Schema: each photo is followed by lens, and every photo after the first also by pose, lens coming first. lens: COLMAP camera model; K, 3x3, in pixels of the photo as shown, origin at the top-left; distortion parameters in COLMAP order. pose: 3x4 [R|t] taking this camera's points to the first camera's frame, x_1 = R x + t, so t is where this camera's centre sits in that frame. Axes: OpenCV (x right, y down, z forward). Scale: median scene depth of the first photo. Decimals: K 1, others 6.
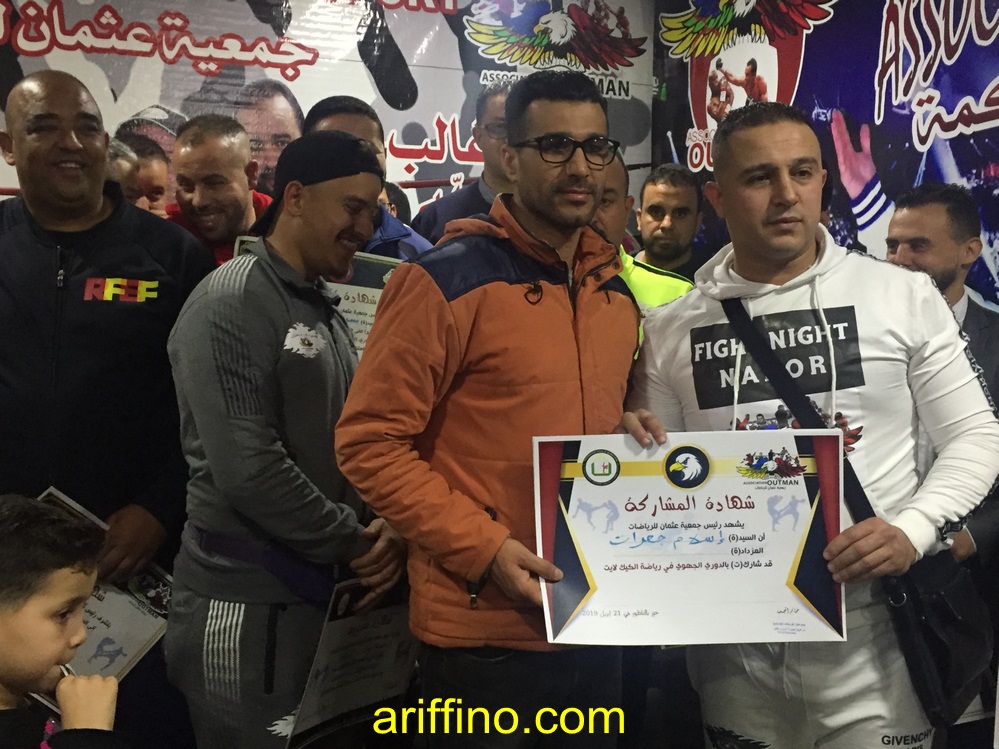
lens RADIAL K [[1185.0, 0, 501.0], [0, 1185.0, 374.4], [0, 0, 1]] dist [0.090131, -0.118183]
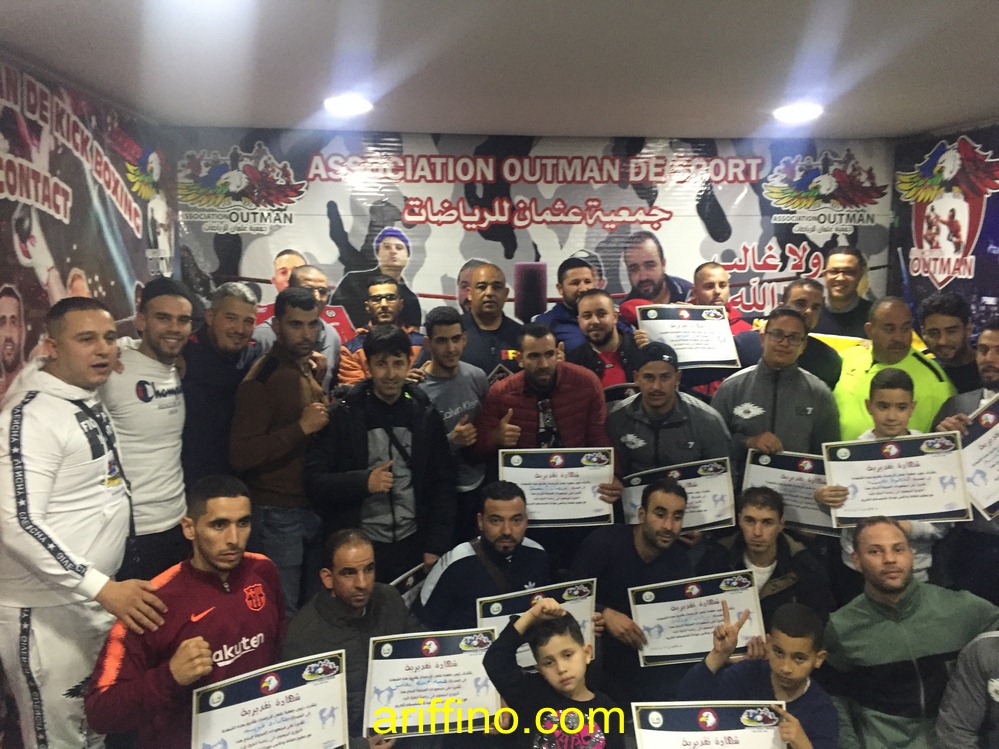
lens RADIAL K [[855.7, 0, 513.9], [0, 855.7, 384.7], [0, 0, 1]] dist [0.094726, -0.113219]
pose [[0.941755, 0.035252, -0.334446, 0.056117], [-0.020803, 0.998693, 0.046689, -0.071711], [0.335655, -0.037012, 0.941258, -0.261040]]
